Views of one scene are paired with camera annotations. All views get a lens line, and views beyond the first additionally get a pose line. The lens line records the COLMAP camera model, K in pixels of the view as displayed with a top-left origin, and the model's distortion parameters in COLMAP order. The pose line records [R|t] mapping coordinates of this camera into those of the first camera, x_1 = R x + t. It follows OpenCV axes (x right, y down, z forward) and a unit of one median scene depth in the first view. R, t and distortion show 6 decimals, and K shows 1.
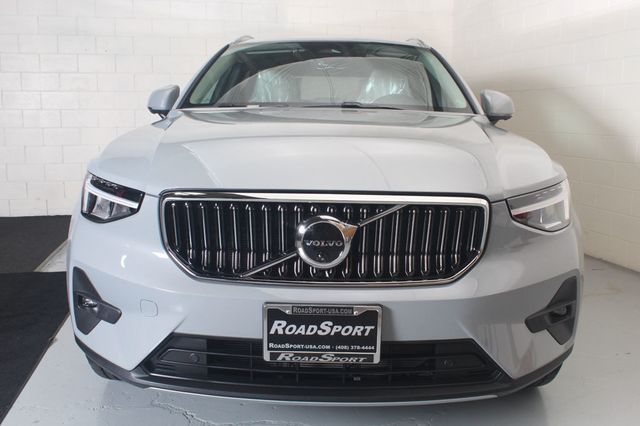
lens RADIAL K [[608.4, 0, 310.6], [0, 608.4, 193.6], [0, 0, 1]] dist [-0.119736, 0.000000]
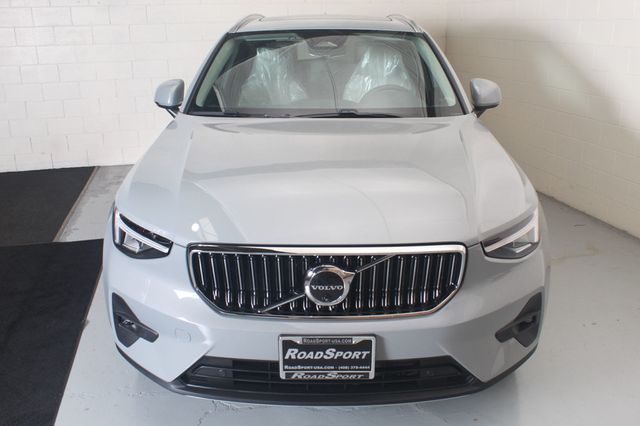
lens RADIAL K [[608.4, 0, 315.5], [0, 608.4, 218.0], [0, 0, 1]] dist [-0.119736, 0.000000]
pose [[0.999657, -0.024151, 0.010112, -0.010270], [0.021963, 0.983740, 0.178249, -0.258728], [-0.014252, -0.177966, 0.983933, -0.154661]]
